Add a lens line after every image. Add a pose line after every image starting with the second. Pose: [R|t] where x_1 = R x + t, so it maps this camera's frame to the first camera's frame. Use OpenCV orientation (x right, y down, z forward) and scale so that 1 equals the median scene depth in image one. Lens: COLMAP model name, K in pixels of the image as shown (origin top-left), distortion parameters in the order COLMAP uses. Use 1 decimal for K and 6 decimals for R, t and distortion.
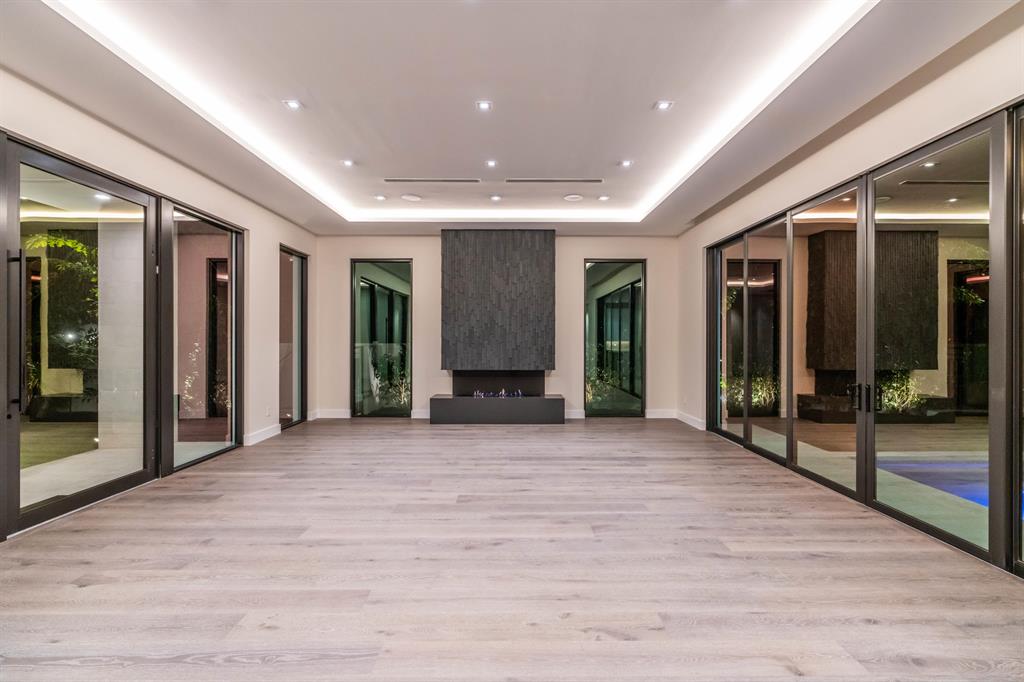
lens RADIAL K [[473.7, 0, 513.4], [0, 473.7, 343.1], [0, 0, 1]] dist [-0.008885, 0.002657]
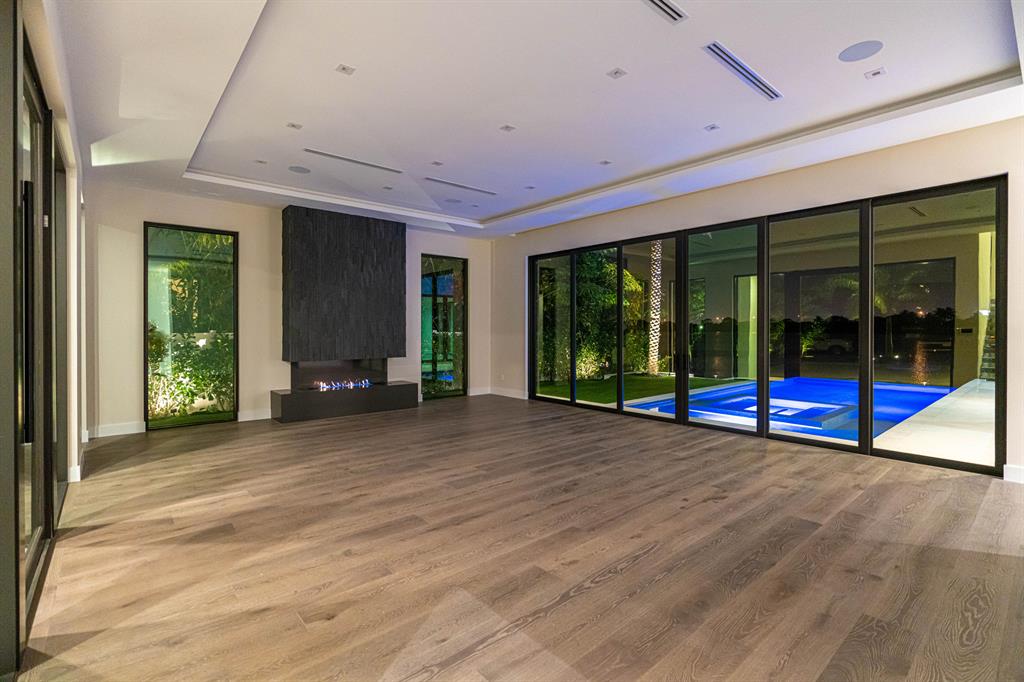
lens RADIAL K [[473.7, 0, 514.5], [0, 473.7, 333.1], [0, 0, 1]] dist [-0.008885, 0.002657]
pose [[0.760409, -0.006533, 0.649412, -0.924145], [0.005003, 0.999979, 0.004201, 0.000540], [-0.649425, 0.000054, 0.760426, 0.105236]]
